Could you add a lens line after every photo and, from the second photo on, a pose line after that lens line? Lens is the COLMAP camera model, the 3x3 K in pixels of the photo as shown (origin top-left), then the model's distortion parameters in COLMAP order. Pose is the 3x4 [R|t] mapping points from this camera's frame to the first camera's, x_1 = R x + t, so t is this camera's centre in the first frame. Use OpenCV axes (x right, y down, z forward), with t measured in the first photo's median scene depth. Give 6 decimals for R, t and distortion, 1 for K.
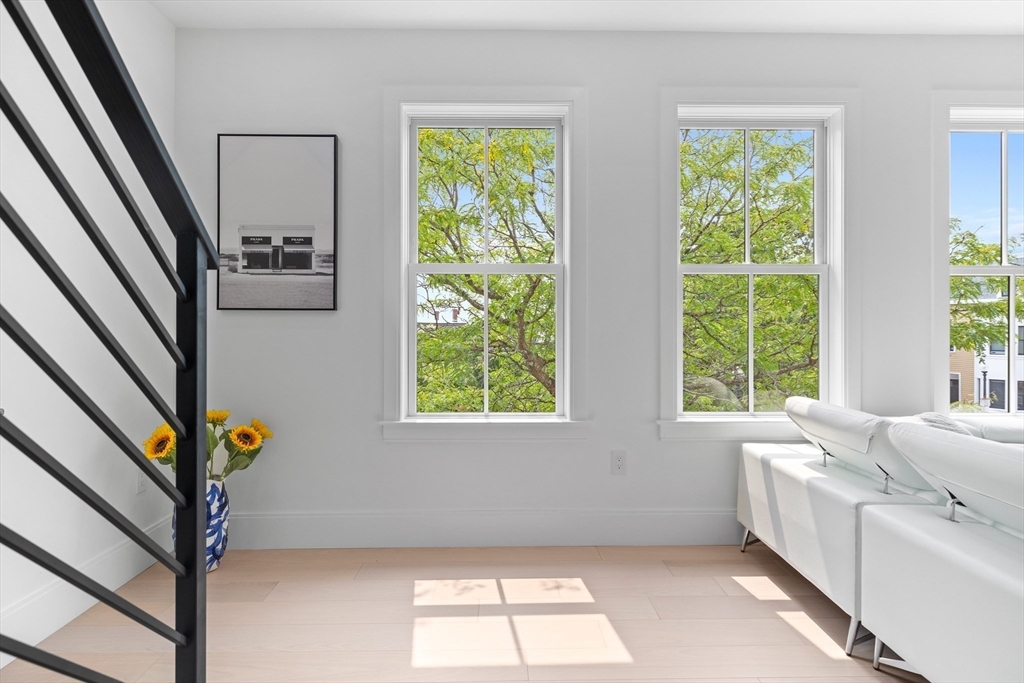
lens RADIAL K [[570.4, 0, 528.8], [0, 570.4, 326.1], [0, 0, 1]] dist [-0.002574, 0.000923]
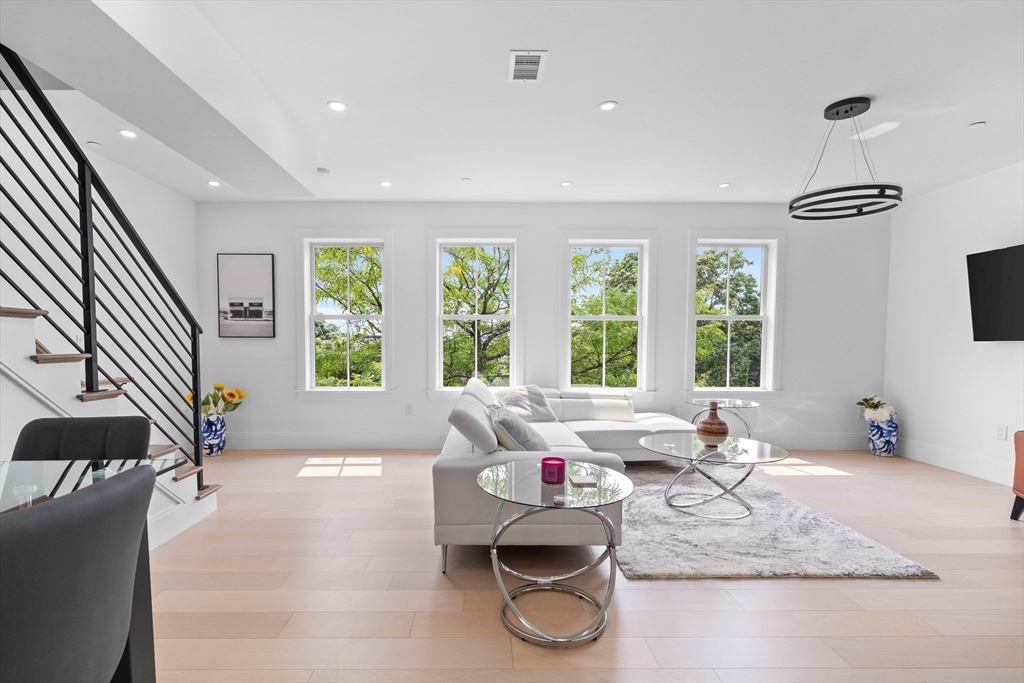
lens RADIAL K [[471.1, 0, 496.5], [0, 471.1, 360.7], [0, 0, 1]] dist [-0.008739, 0.002849]
pose [[0.999901, 0.002135, -0.013875, 0.509939], [-0.001471, 0.998860, 0.047712, -0.026740], [0.013961, -0.047687, 0.998765, -0.734744]]
